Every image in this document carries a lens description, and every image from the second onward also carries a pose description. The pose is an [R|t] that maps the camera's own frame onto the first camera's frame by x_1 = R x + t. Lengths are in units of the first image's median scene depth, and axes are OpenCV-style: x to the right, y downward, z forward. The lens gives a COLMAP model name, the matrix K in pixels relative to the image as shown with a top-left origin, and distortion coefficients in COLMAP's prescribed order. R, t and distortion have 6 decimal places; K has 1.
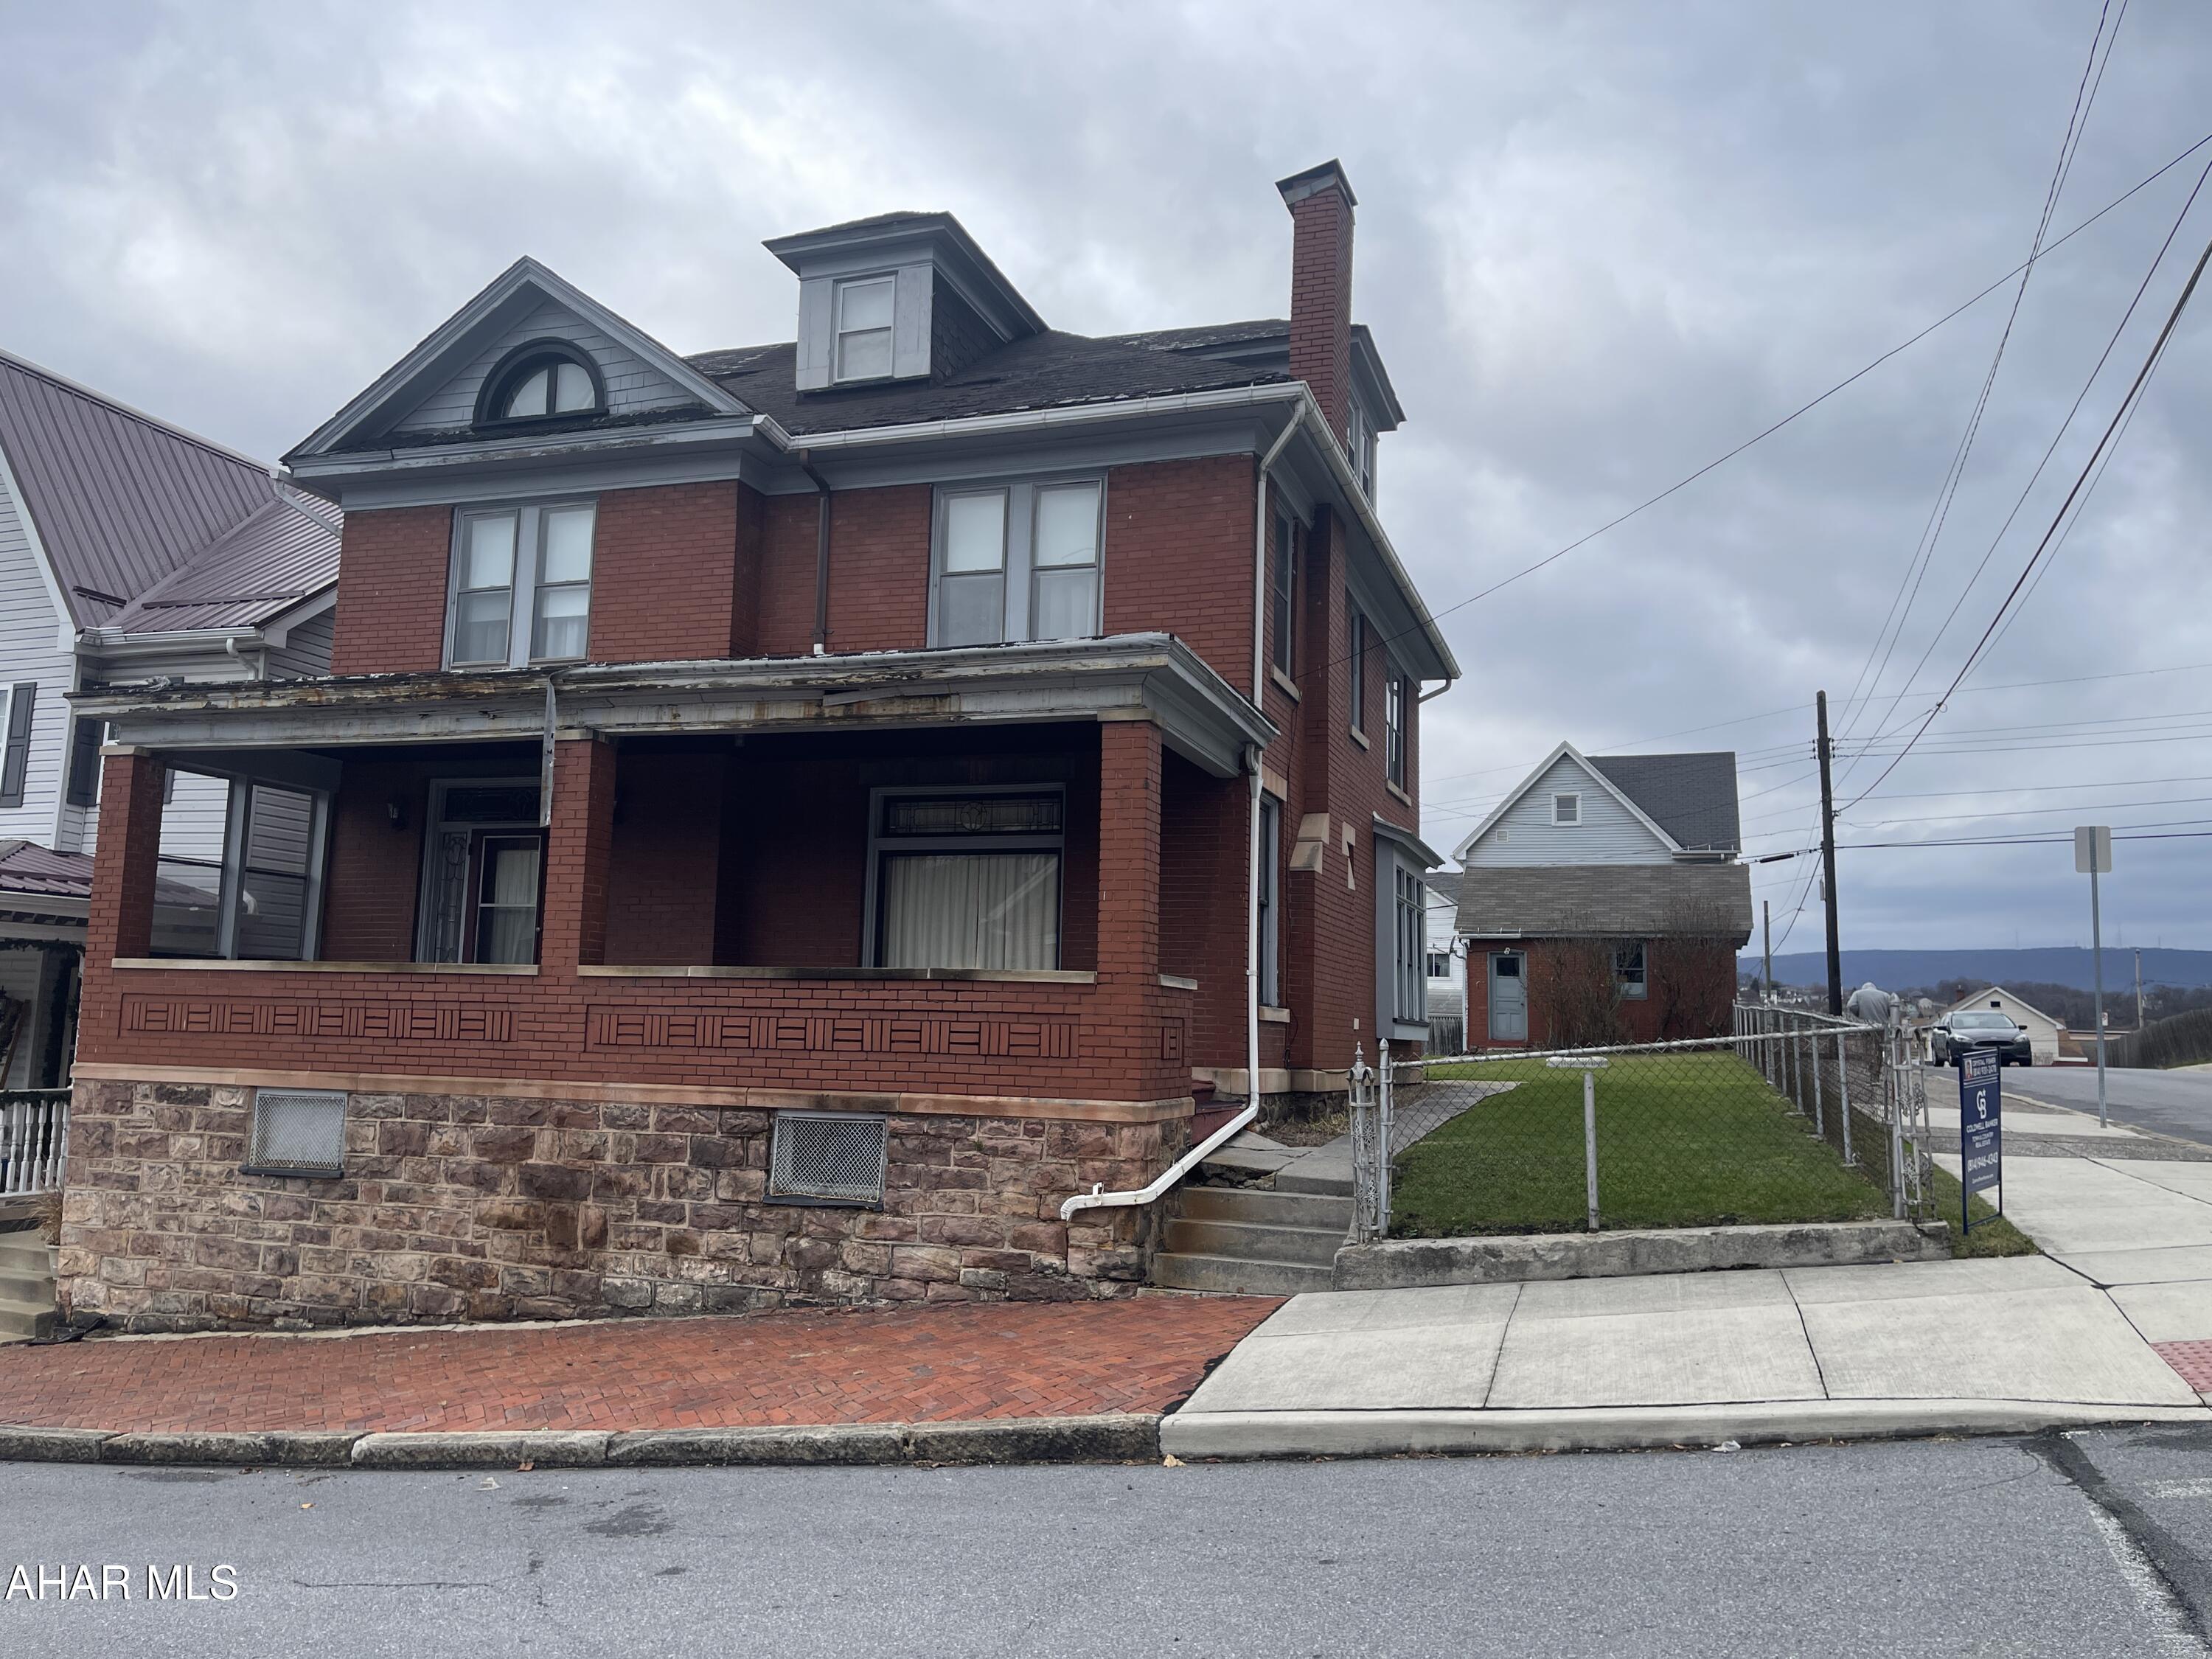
lens RADIAL K [[1672.6, 0, 1105.5], [0, 1672.6, 815.6], [0, 0, 1]] dist [0.085133, -0.097754]
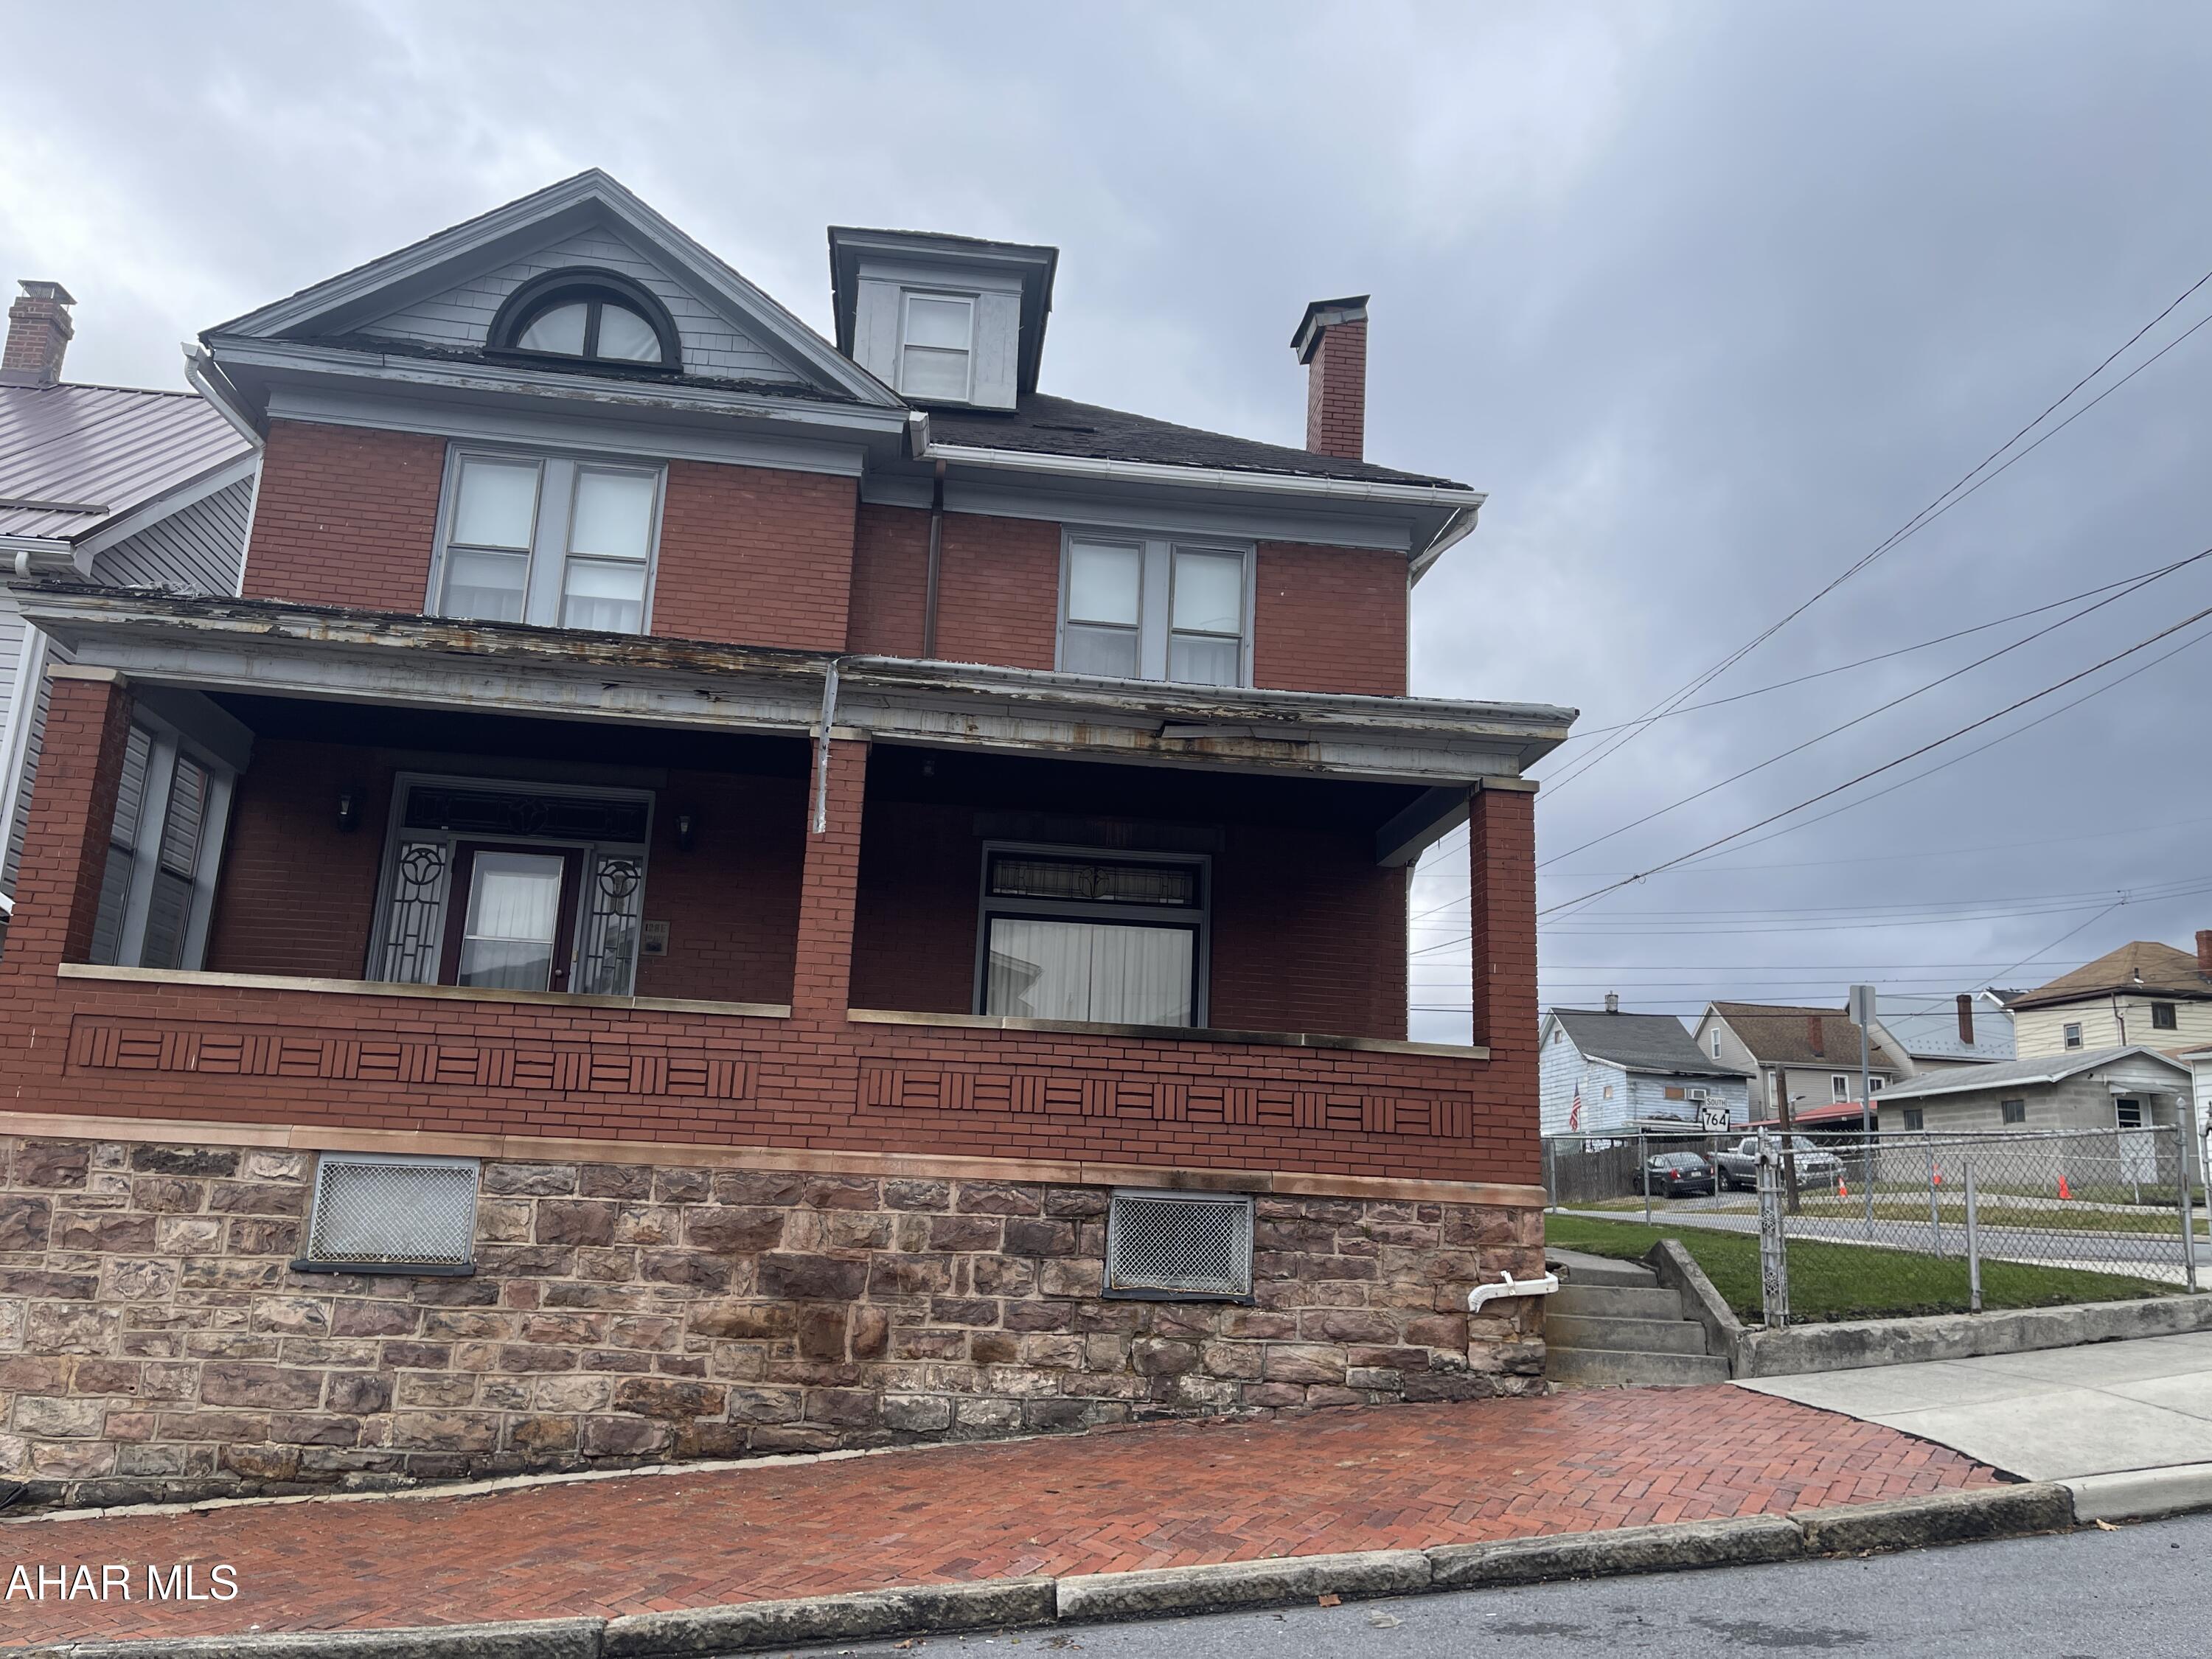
lens RADIAL K [[1665.9, 0, 1100.8], [0, 1665.9, 827.1], [0, 0, 1]] dist [0.091679, -0.121131]
pose [[0.898493, 0.111919, 0.424482, -0.565575], [-0.076727, 0.992108, -0.099174, 0.072999], [-0.432231, 0.056538, 0.899989, 0.207455]]
